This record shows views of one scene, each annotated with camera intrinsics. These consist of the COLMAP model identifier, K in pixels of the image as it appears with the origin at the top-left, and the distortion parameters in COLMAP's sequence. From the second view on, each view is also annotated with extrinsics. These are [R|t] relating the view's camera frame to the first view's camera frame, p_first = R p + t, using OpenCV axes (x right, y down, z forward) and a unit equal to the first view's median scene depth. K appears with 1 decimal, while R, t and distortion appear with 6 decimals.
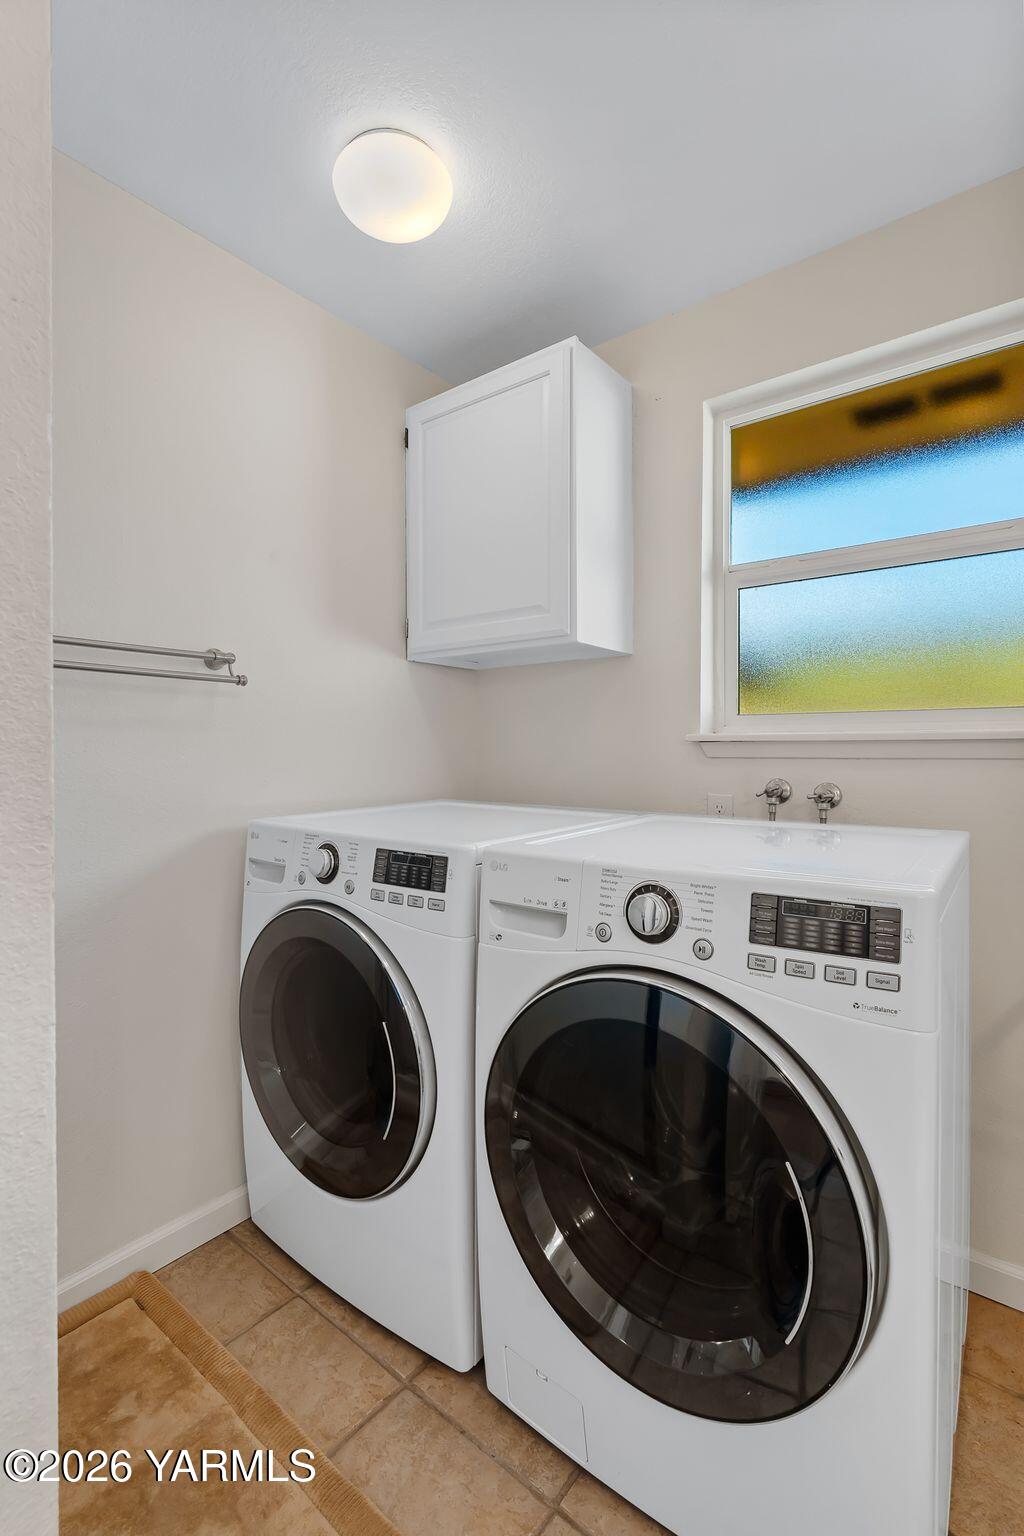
lens RADIAL K [[706.8, 0, 508.8], [0, 706.8, 767.1], [0, 0, 1]] dist [0.000373, 0.001155]
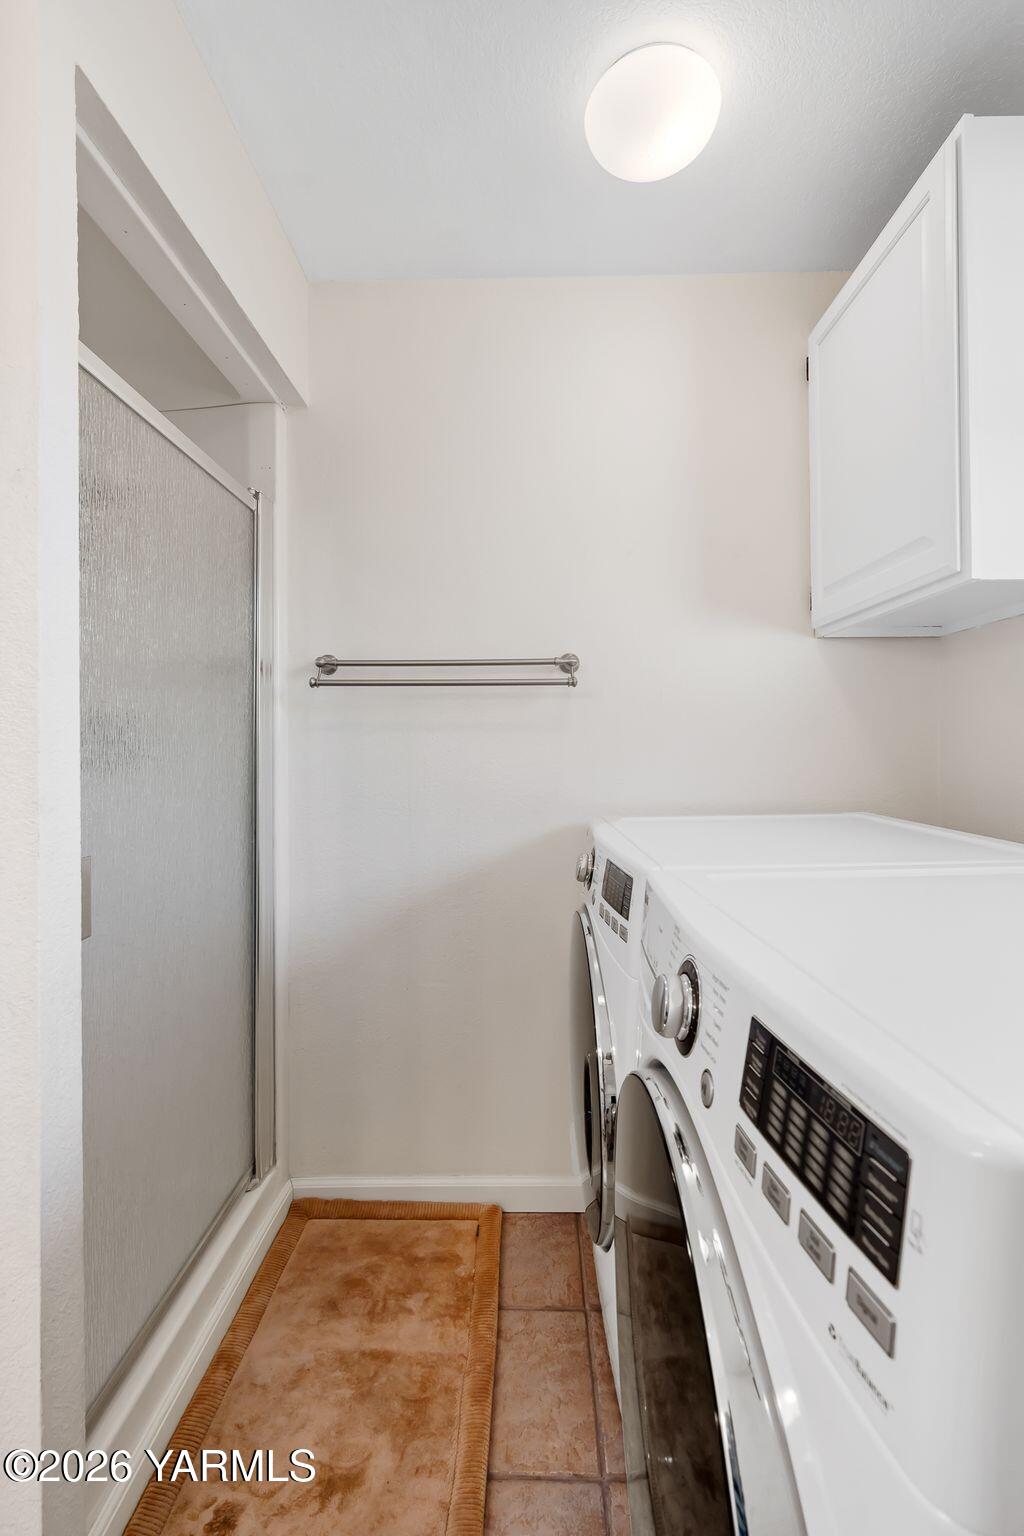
lens RADIAL K [[706.8, 0, 511.8], [0, 706.8, 754.2], [0, 0, 1]] dist [0.000373, 0.001155]
pose [[0.605822, 0.003164, -0.795594, 0.444456], [-0.009673, 0.999947, -0.003389, -0.015237], [0.795541, 0.009749, 0.605821, 0.349372]]
